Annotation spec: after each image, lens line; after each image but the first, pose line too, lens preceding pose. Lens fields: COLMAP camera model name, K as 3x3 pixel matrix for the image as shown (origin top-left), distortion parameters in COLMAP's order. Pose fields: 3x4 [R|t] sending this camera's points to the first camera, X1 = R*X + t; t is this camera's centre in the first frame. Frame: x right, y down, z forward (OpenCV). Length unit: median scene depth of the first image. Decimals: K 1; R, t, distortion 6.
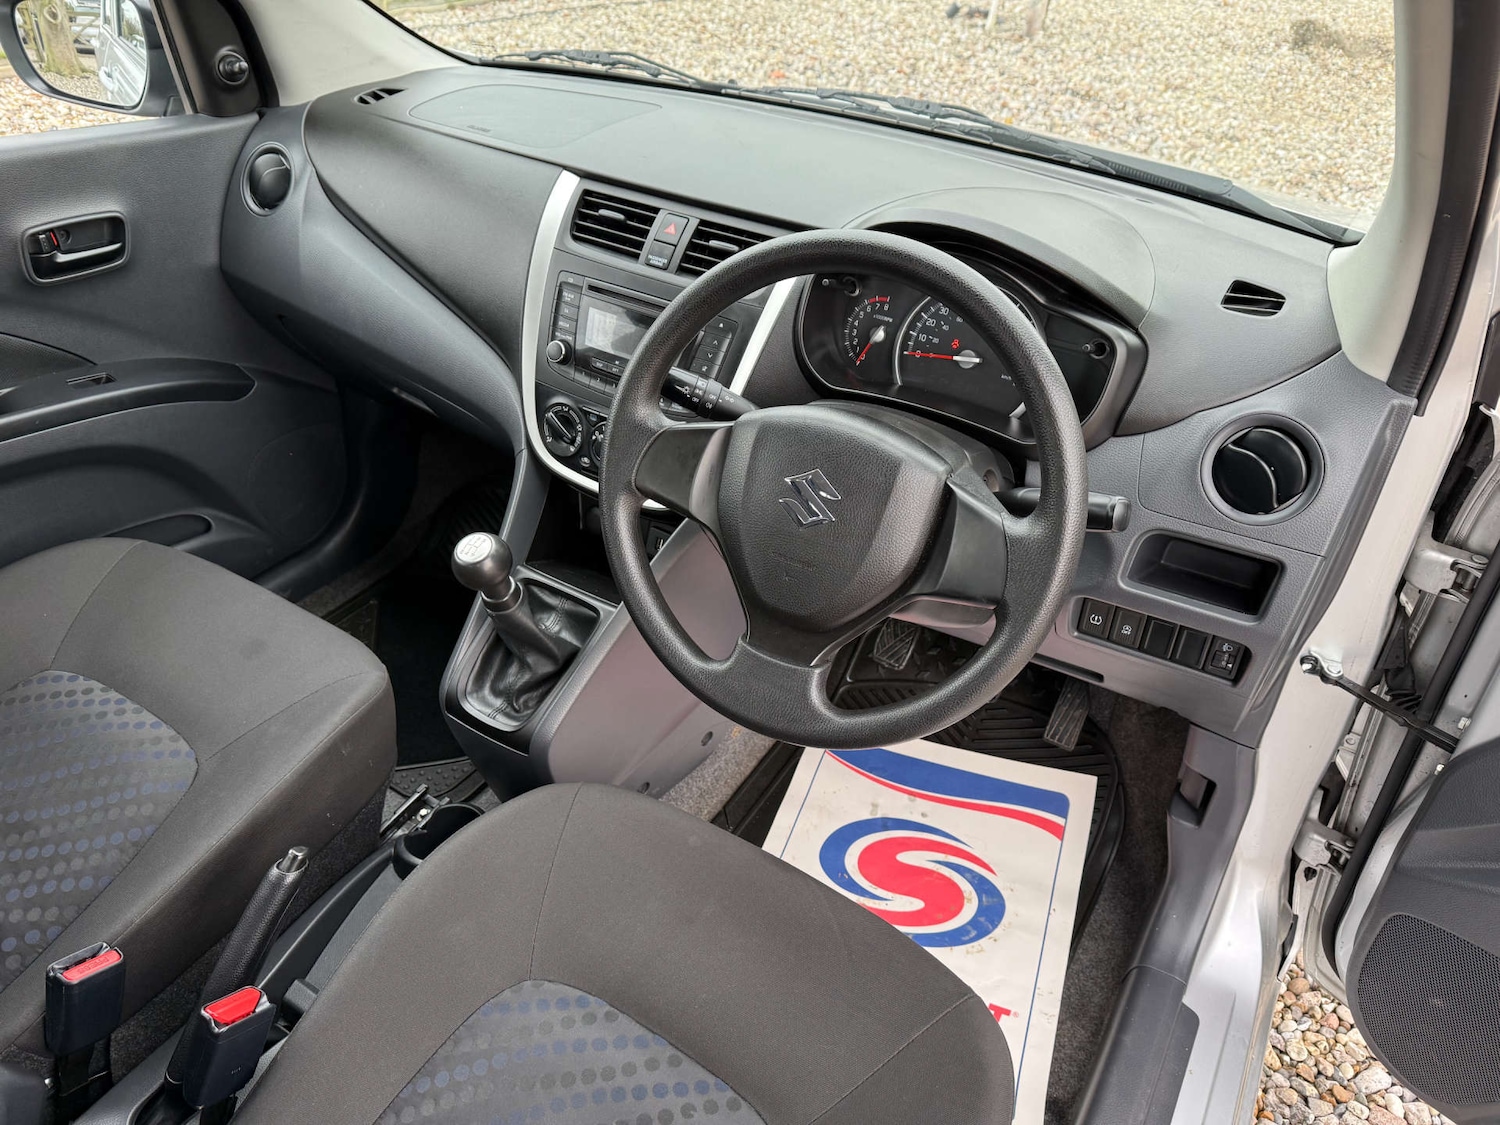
lens RADIAL K [[1054.6, 0, 754.9], [0, 1054.6, 562.6], [0, 0, 1]] dist [0.018844, -0.019403]
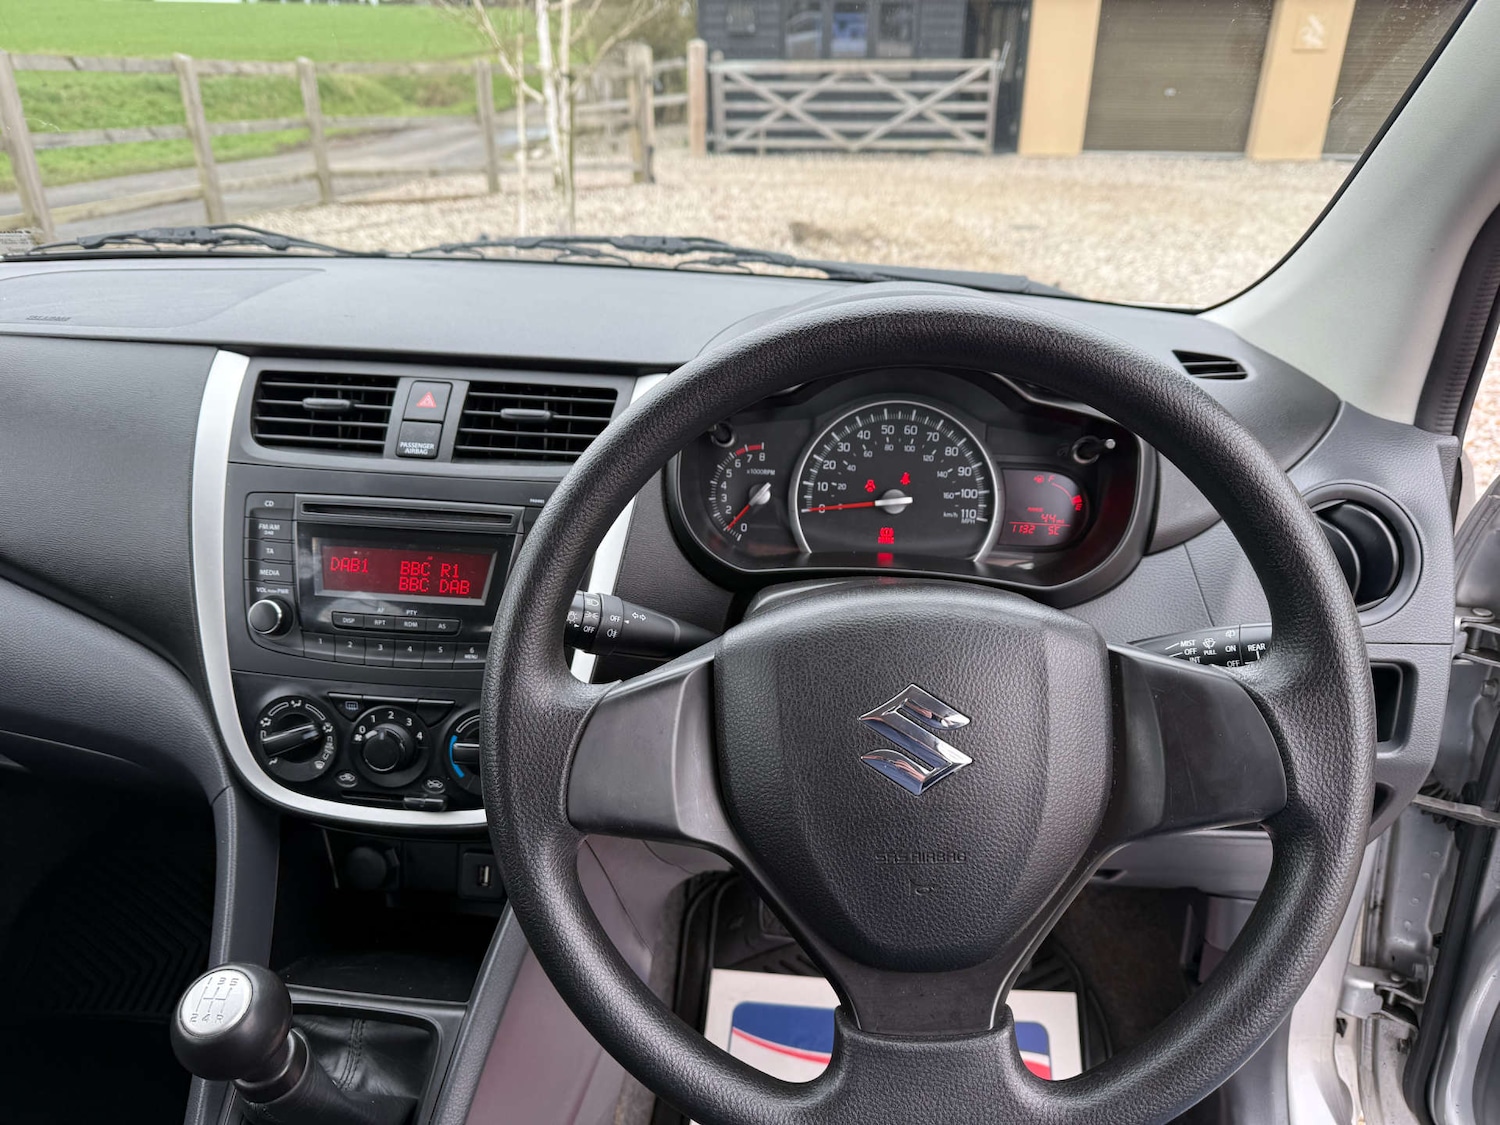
lens RADIAL K [[1079.4, 0, 756.5], [0, 1079.4, 535.6], [0, 0, 1]] dist [0.010789, -0.042177]
pose [[0.901873, -0.185194, 0.390293, -0.172567], [0.267741, 0.948632, -0.168558, -0.063331], [-0.339029, 0.256515, 0.905130, 0.328234]]
